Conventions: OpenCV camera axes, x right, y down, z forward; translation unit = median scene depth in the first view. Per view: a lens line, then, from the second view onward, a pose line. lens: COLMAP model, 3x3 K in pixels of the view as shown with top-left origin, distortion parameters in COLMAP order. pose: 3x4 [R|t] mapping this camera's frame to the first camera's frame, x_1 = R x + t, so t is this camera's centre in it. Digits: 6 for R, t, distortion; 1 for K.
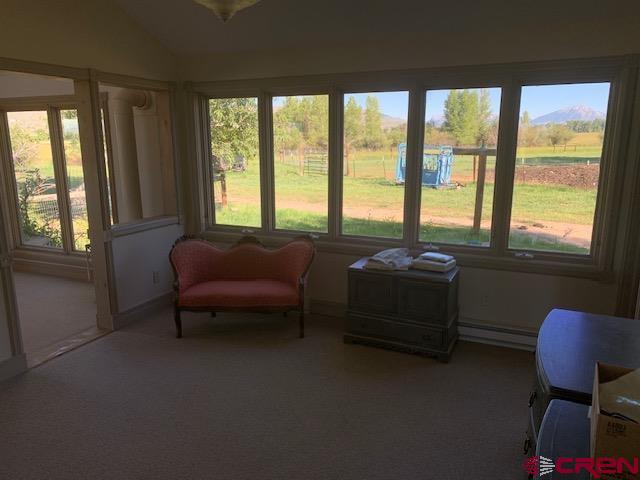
lens RADIAL K [[488.7, 0, 319.8], [0, 488.7, 242.2], [0, 0, 1]] dist [0.043514, -0.048859]
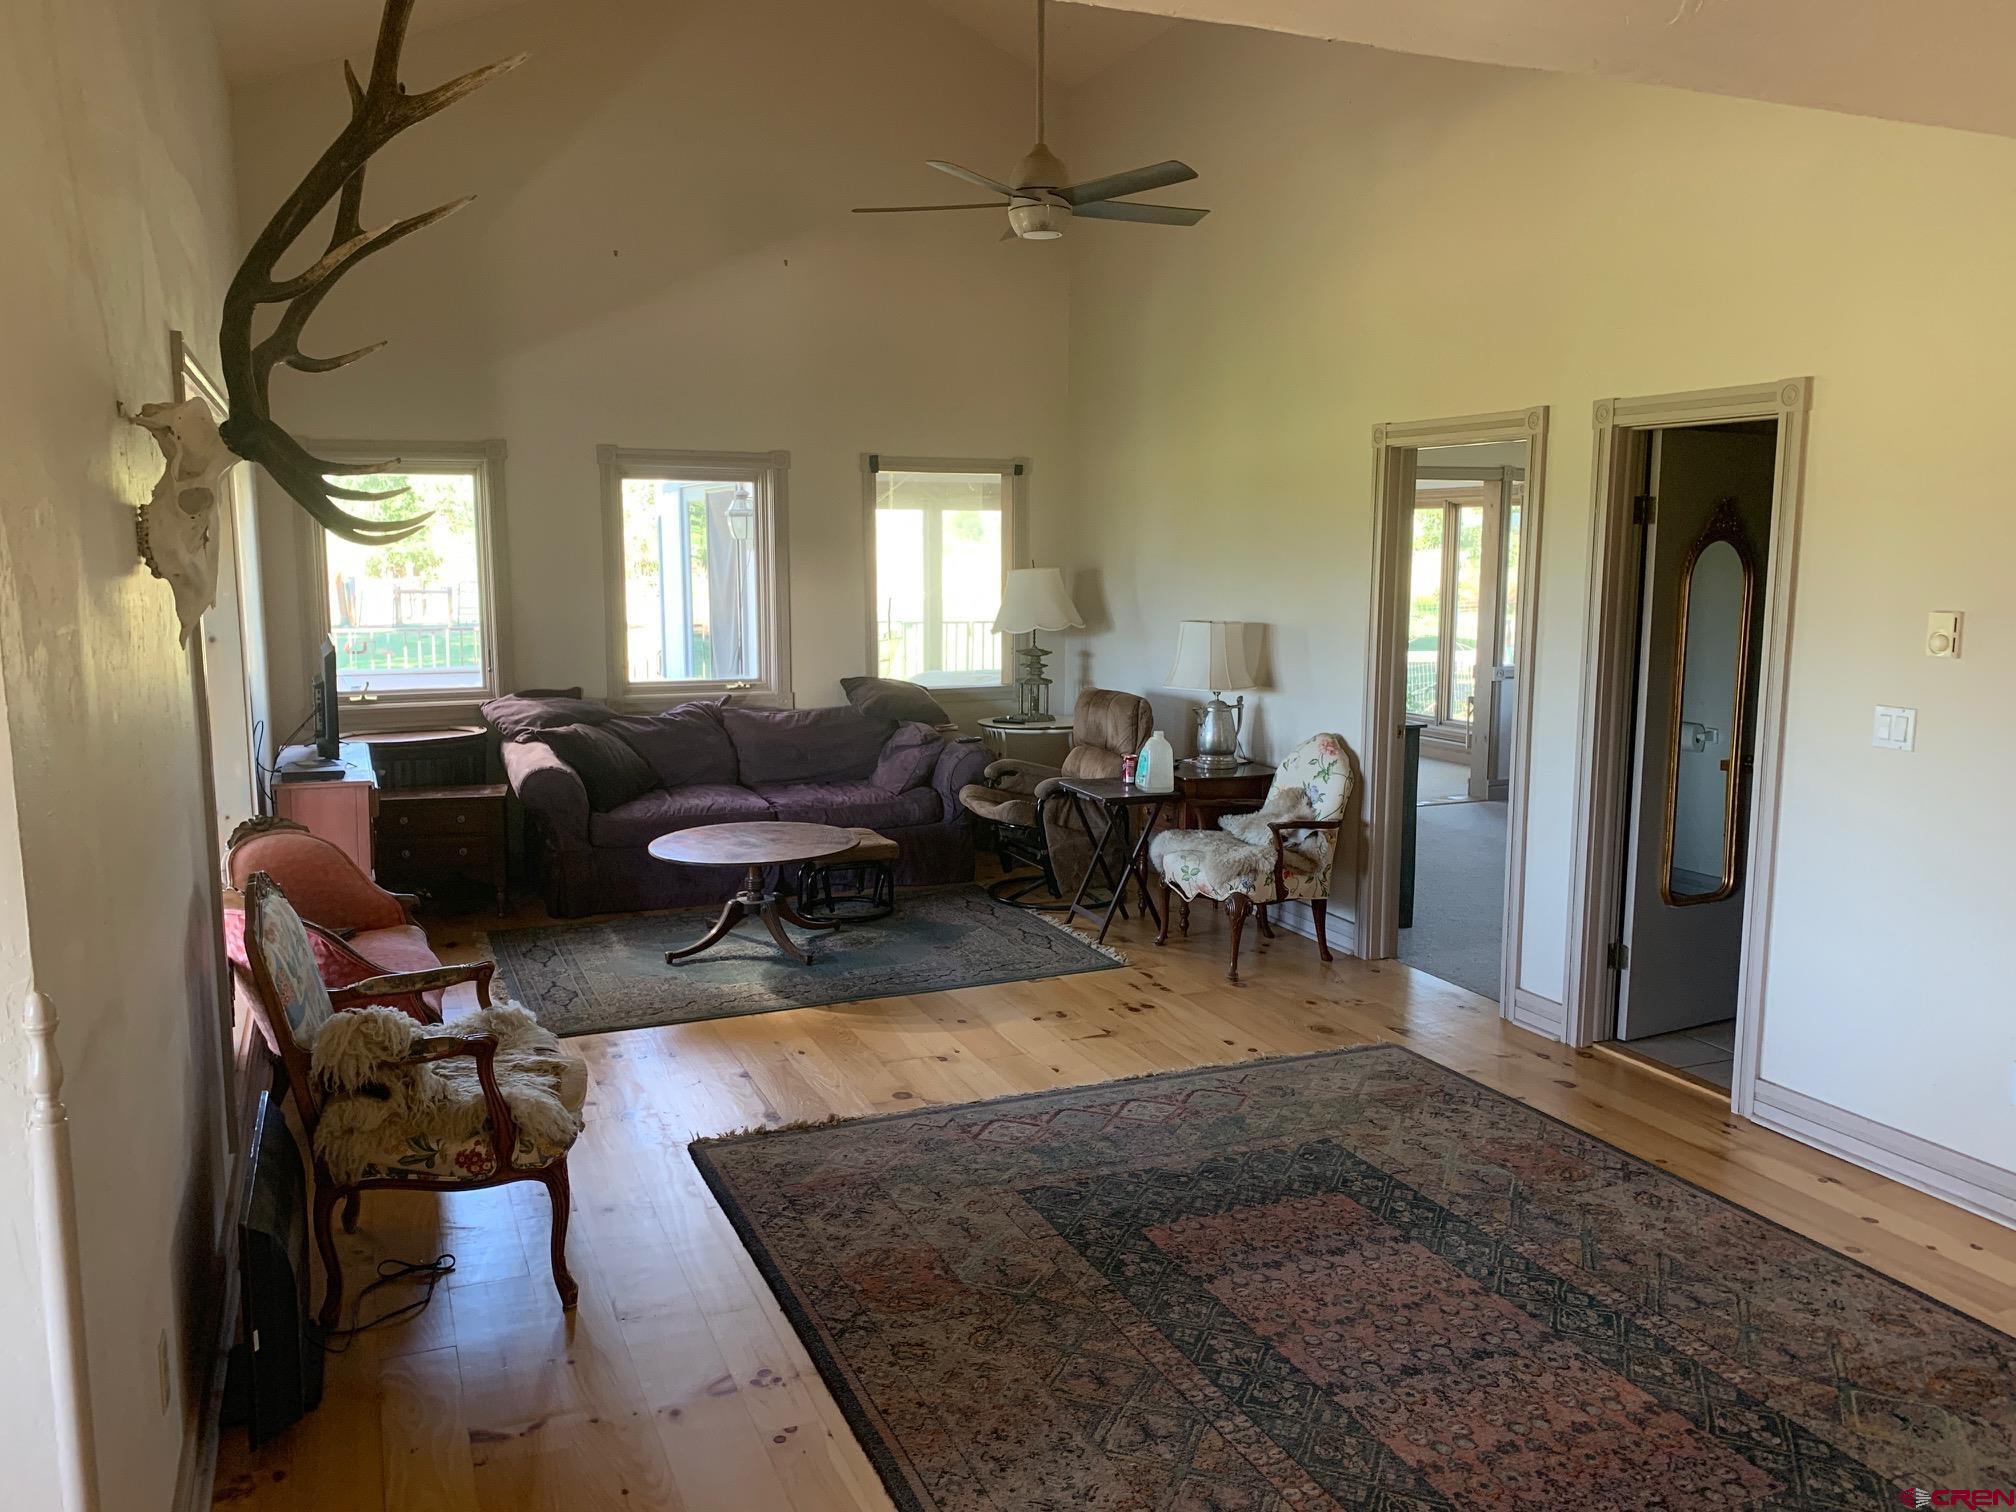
lens RADIAL K [[1539.3, 0, 1005.4], [0, 1539.3, 752.7], [0, 0, 1]] dist [0.043514, -0.048859]
pose [[0.733624, 0.095546, -0.672805, 0.195261], [-0.140982, 0.989925, -0.013146, 0.075502], [0.664771, 0.104497, 0.739703, -0.390839]]
